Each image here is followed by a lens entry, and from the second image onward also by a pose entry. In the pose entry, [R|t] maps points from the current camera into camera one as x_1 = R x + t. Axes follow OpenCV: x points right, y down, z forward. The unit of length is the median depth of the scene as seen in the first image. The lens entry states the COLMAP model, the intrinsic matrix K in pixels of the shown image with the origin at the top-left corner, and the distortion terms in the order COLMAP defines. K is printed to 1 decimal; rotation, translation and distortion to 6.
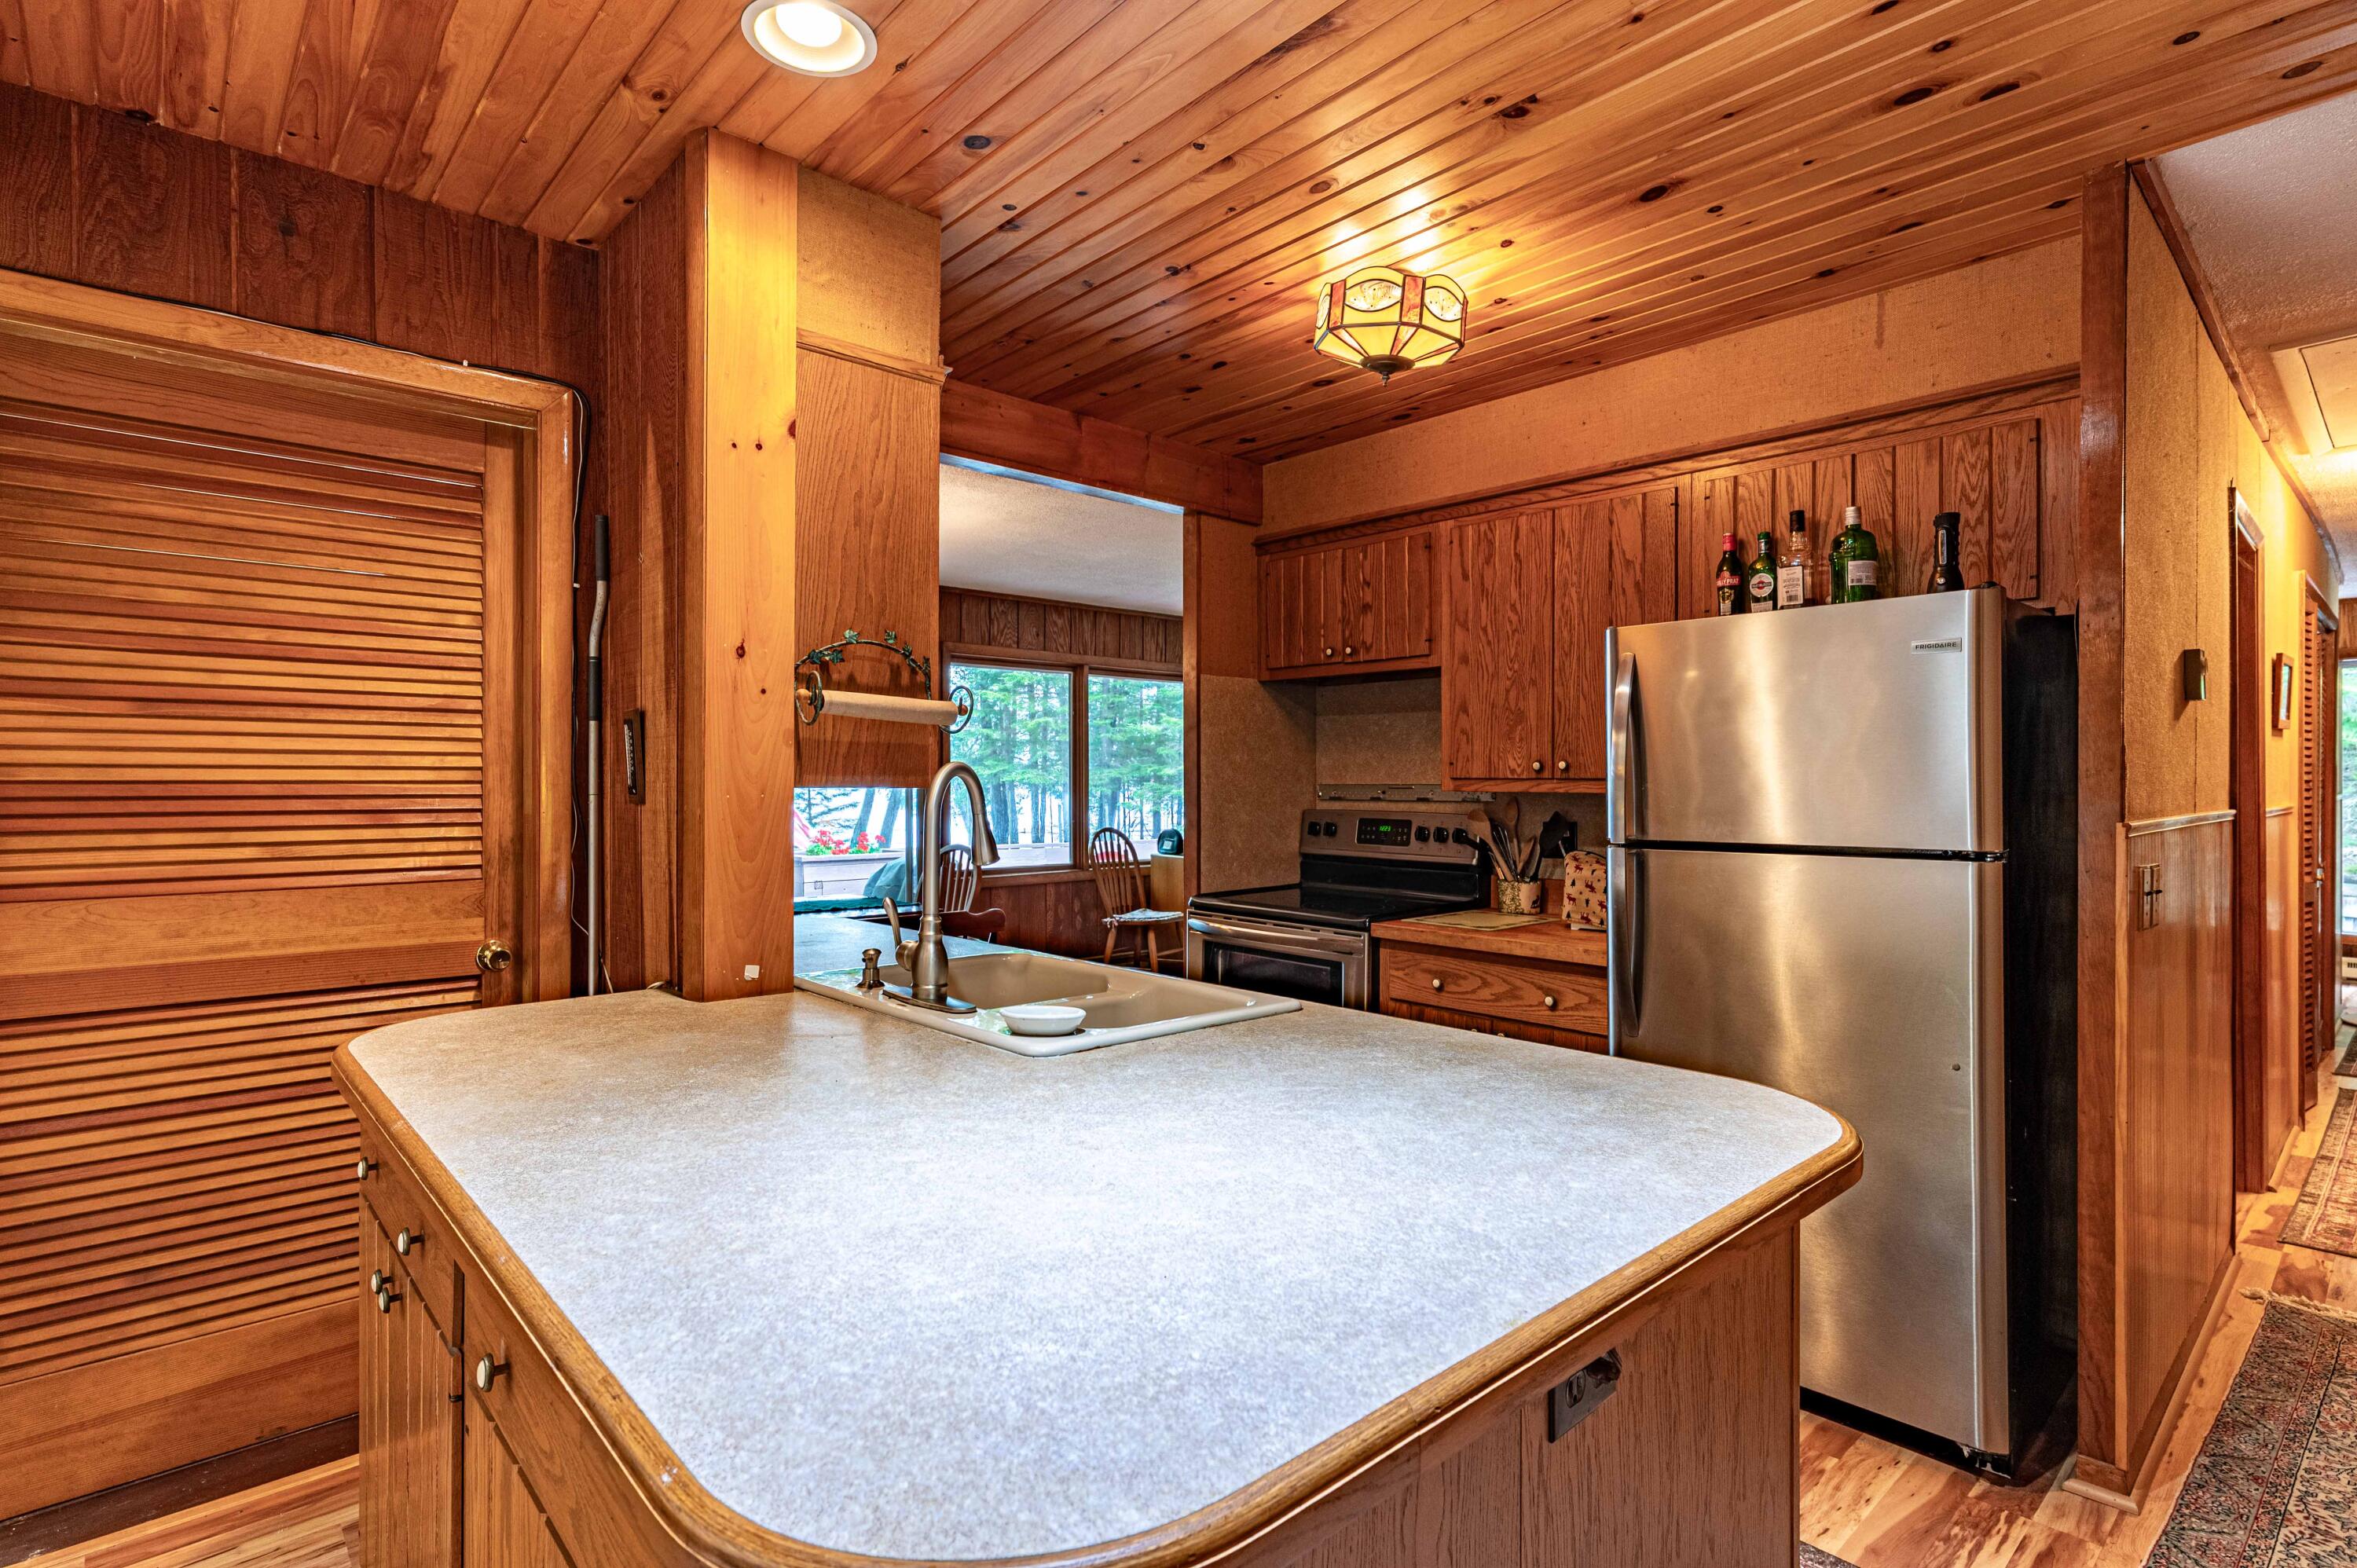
lens RADIAL K [[1151.0, 0, 1164.3], [0, 1151.0, 780.7], [0, 0, 1]] dist [-0.002275, -0.000069]
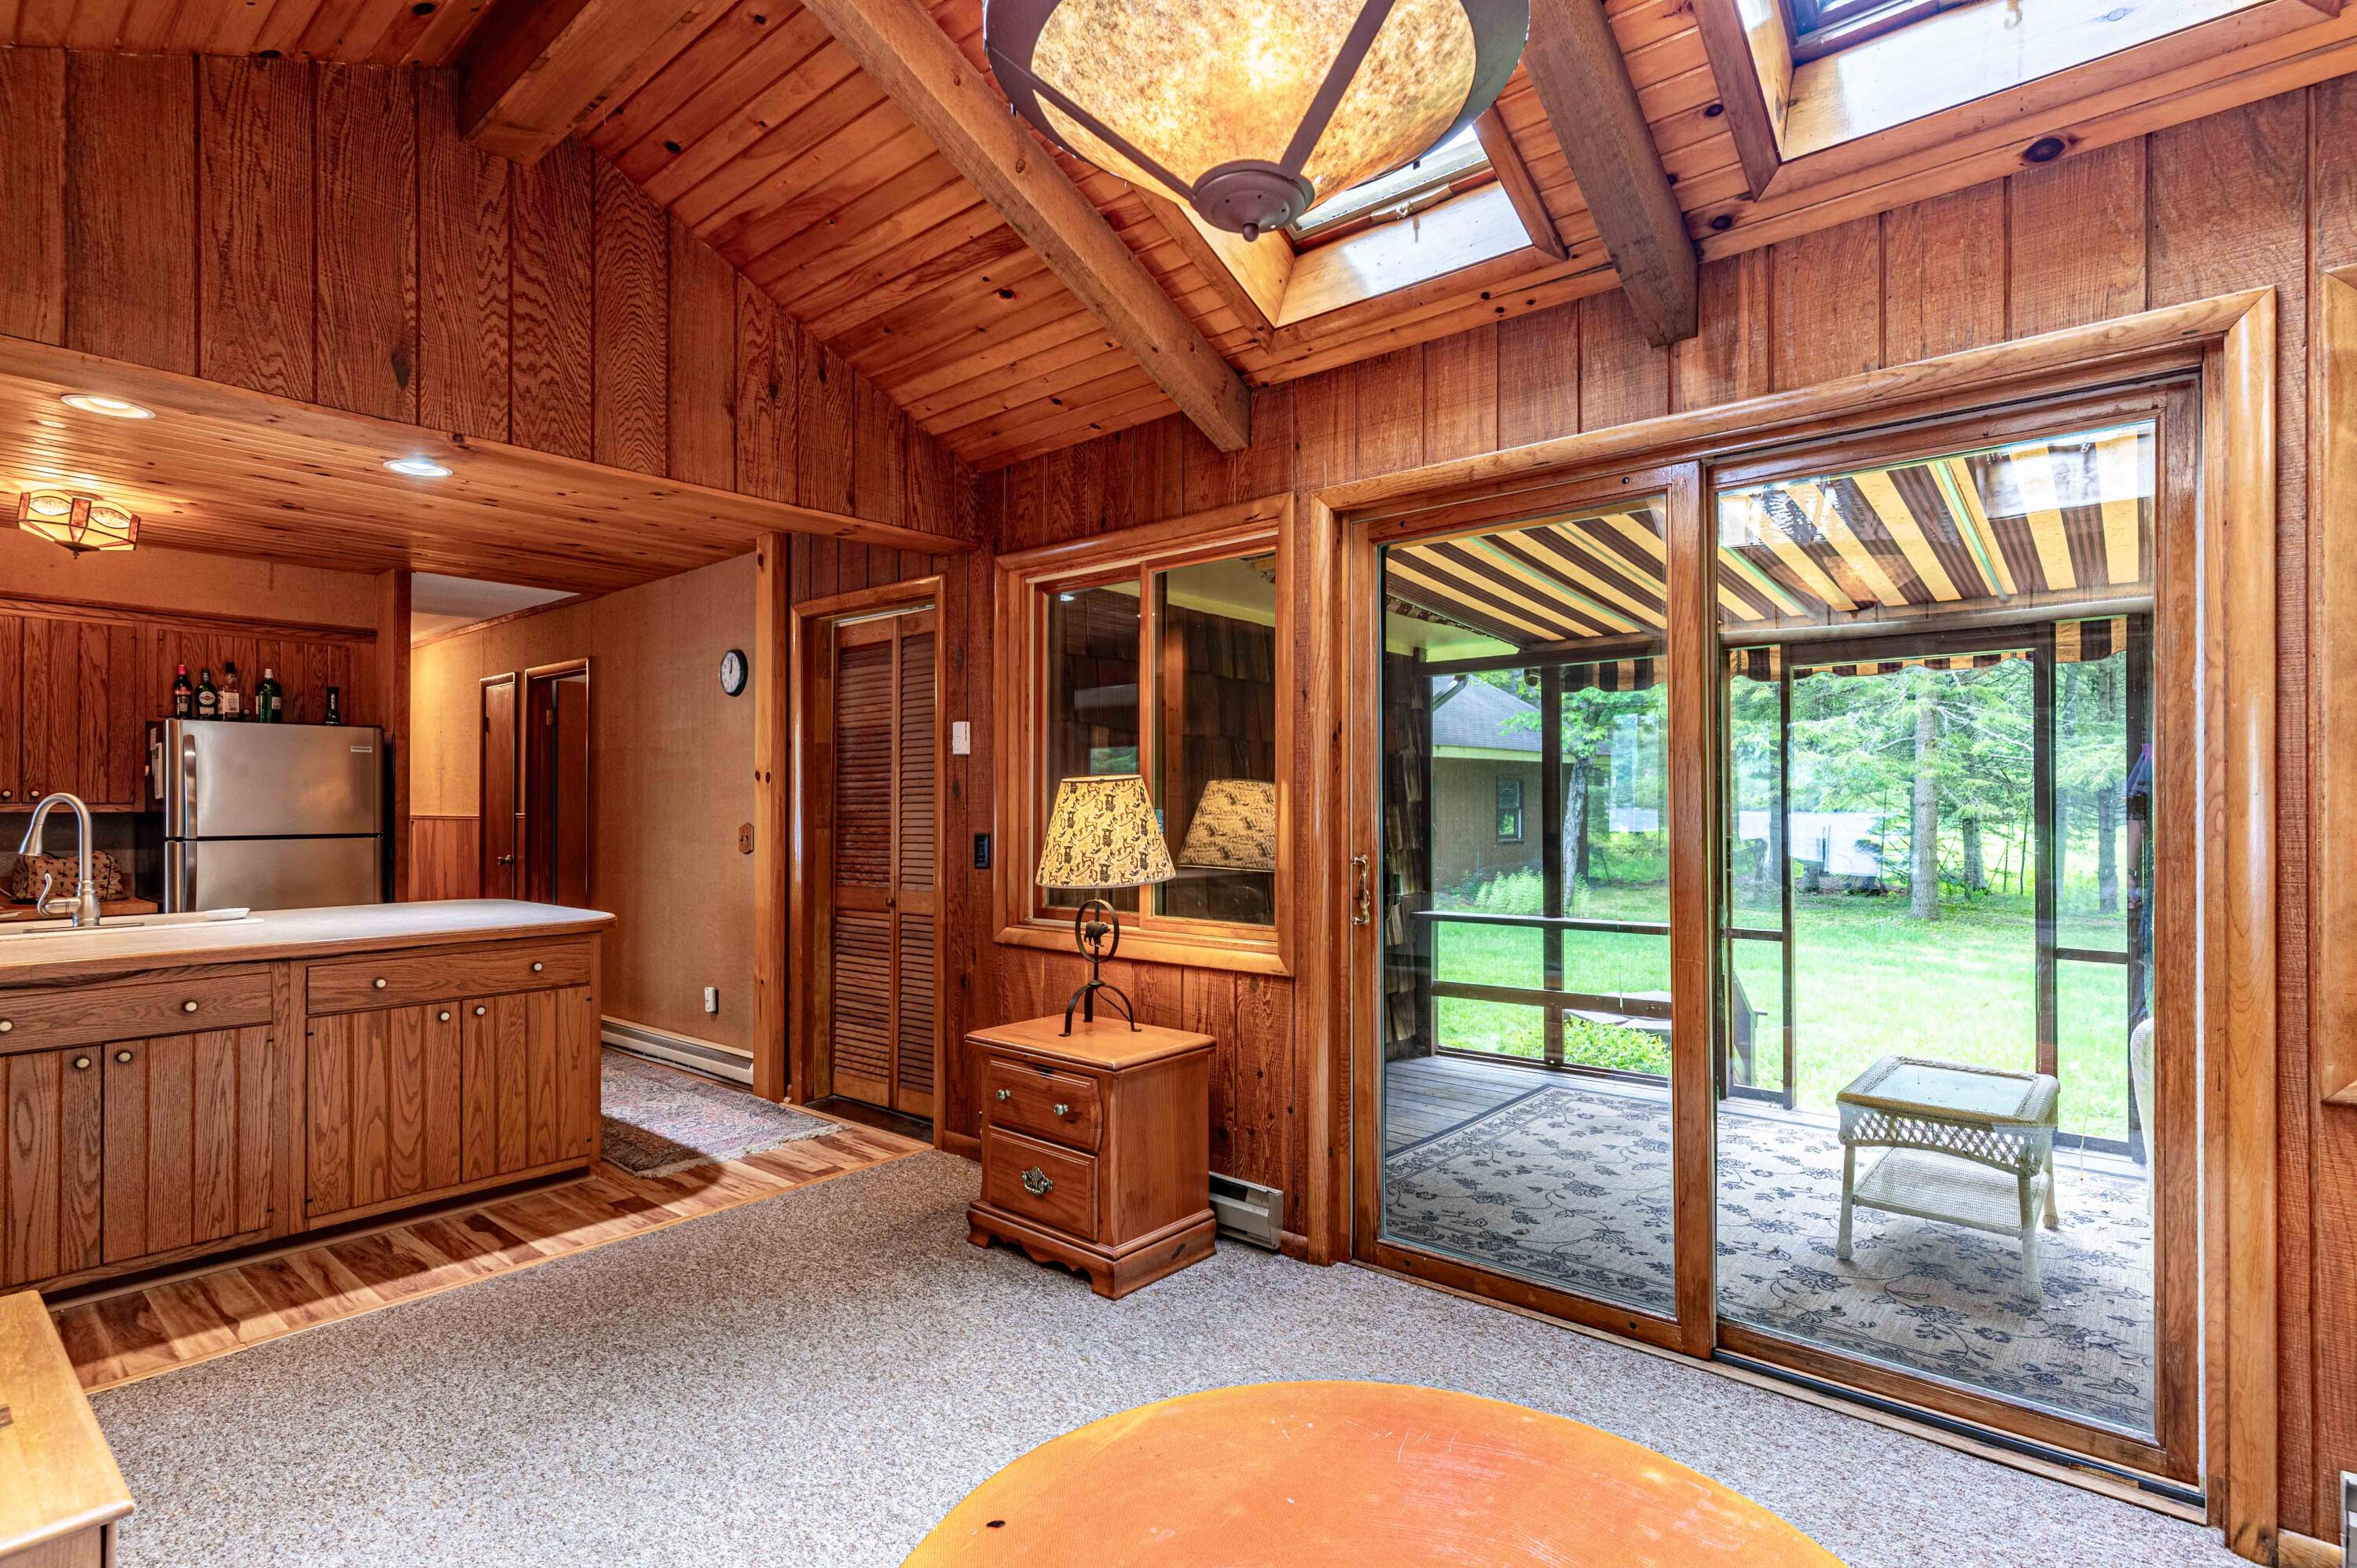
lens RADIAL K [[1133.1, 0, 1170.6], [0, 1133.1, 801.8], [0, 0, 1]] dist [0.000320, 0.000319]
pose [[-0.123027, 0.004848, 0.992392, -1.308477], [-0.002129, 0.999984, -0.005149, 0.001502], [-0.992401, -0.002747, -0.123014, -0.273069]]
